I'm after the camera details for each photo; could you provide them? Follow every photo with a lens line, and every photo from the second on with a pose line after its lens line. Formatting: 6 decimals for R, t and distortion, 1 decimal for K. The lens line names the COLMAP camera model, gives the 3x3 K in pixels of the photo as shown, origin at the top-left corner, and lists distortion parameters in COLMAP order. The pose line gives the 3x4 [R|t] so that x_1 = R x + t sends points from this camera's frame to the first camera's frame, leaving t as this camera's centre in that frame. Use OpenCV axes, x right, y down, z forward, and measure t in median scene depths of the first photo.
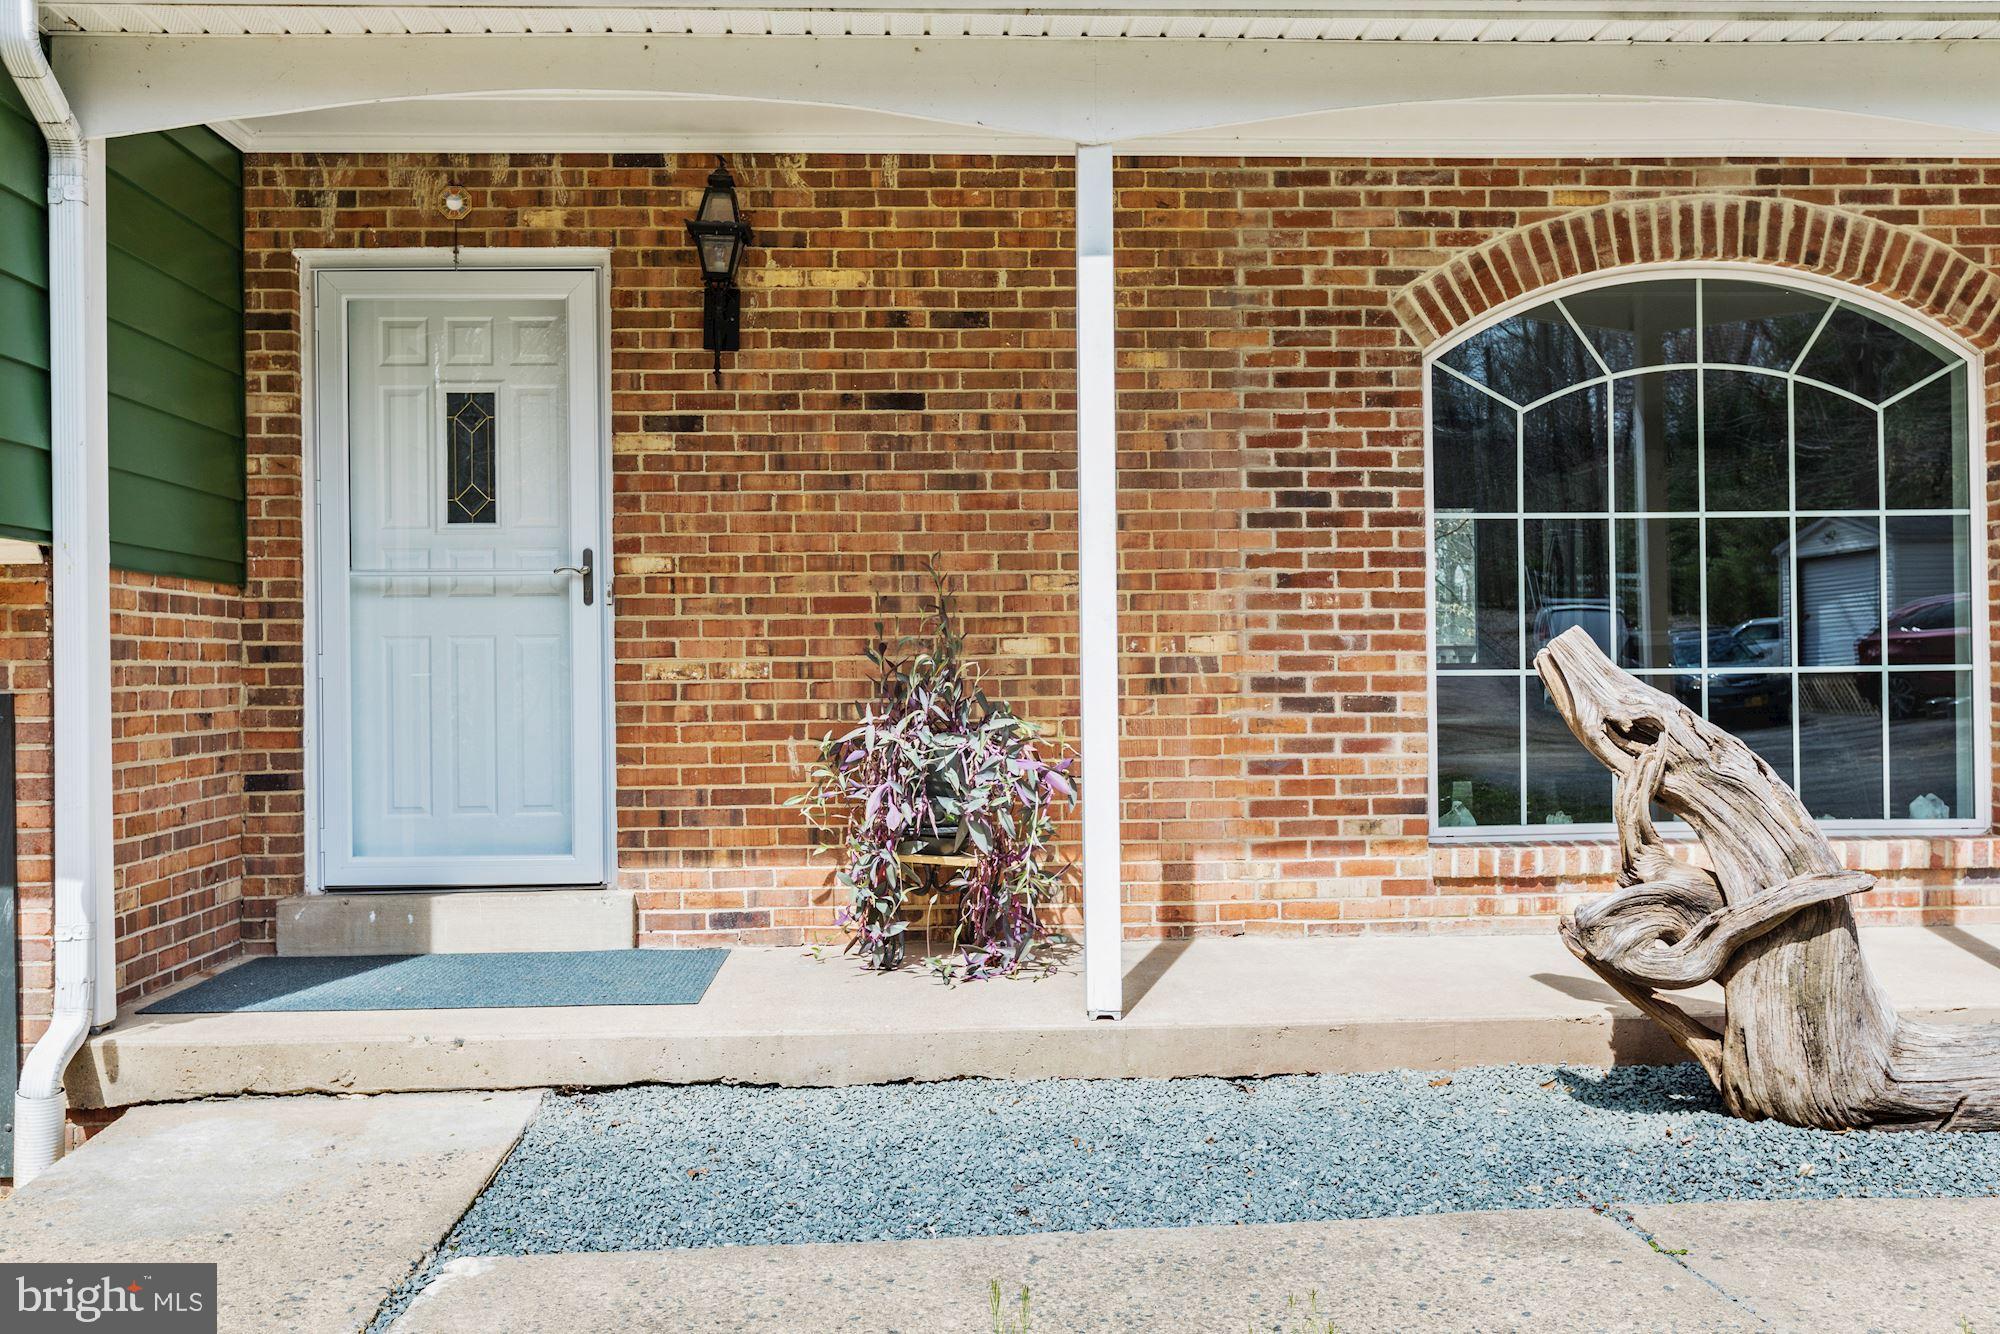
lens RADIAL K [[1737.2, 0, 997.5], [0, 1737.2, 689.5], [0, 0, 1]] dist [-0.004690, -0.001956]
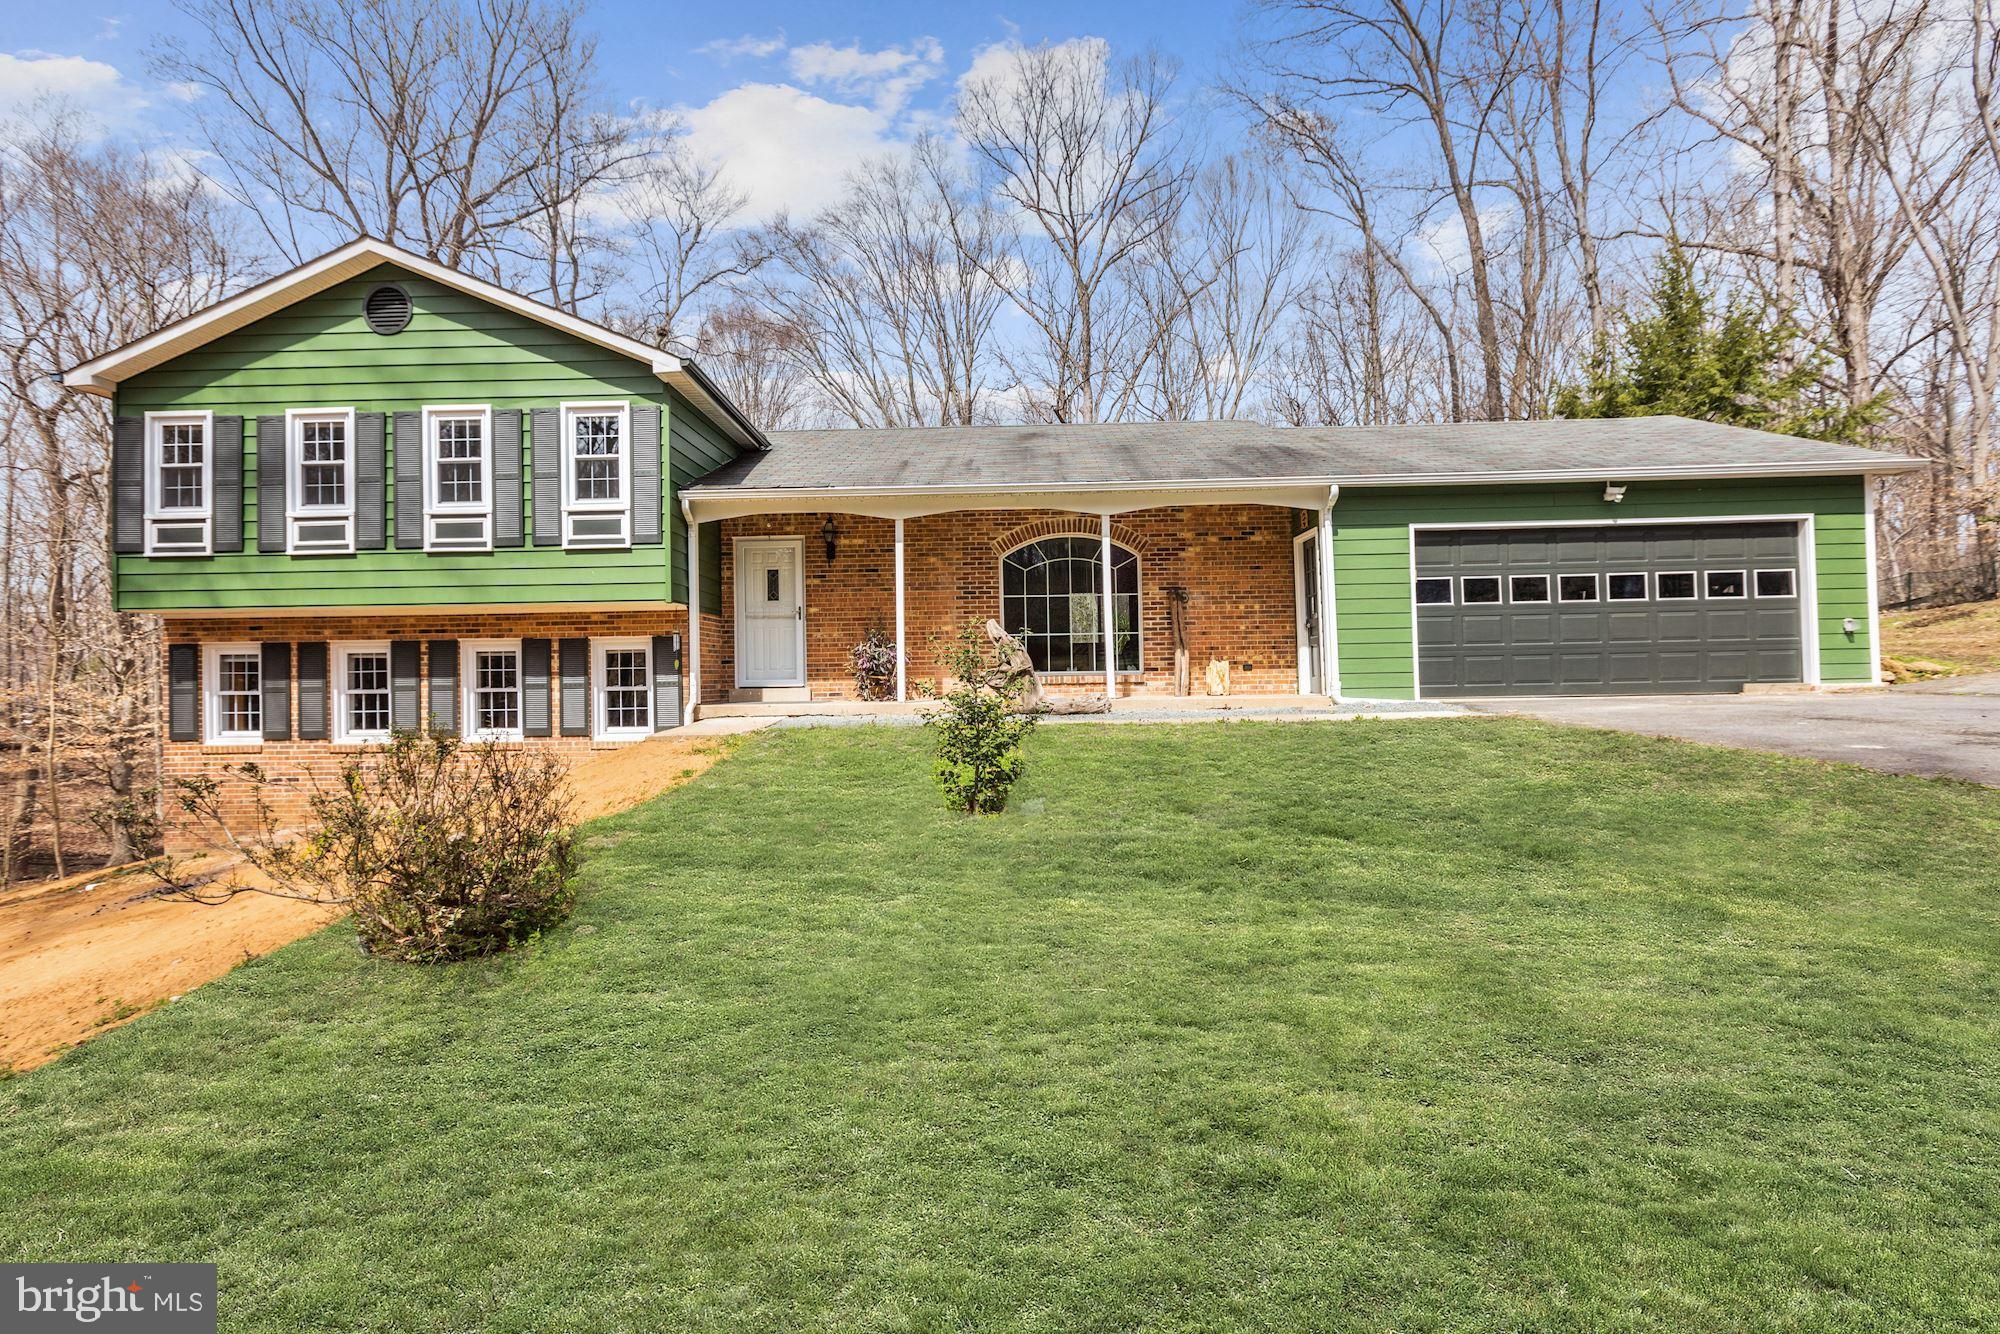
lens RADIAL K [[914.0, 0, 984.8], [0, 914.0, 696.7], [0, 0, 1]] dist [-0.041080, 0.000199]
pose [[0.996982, -0.002362, -0.077592, 0.385371], [0.002972, 0.999966, 0.007744, 0.122795], [0.077571, -0.007951, 0.996955, -1.182095]]
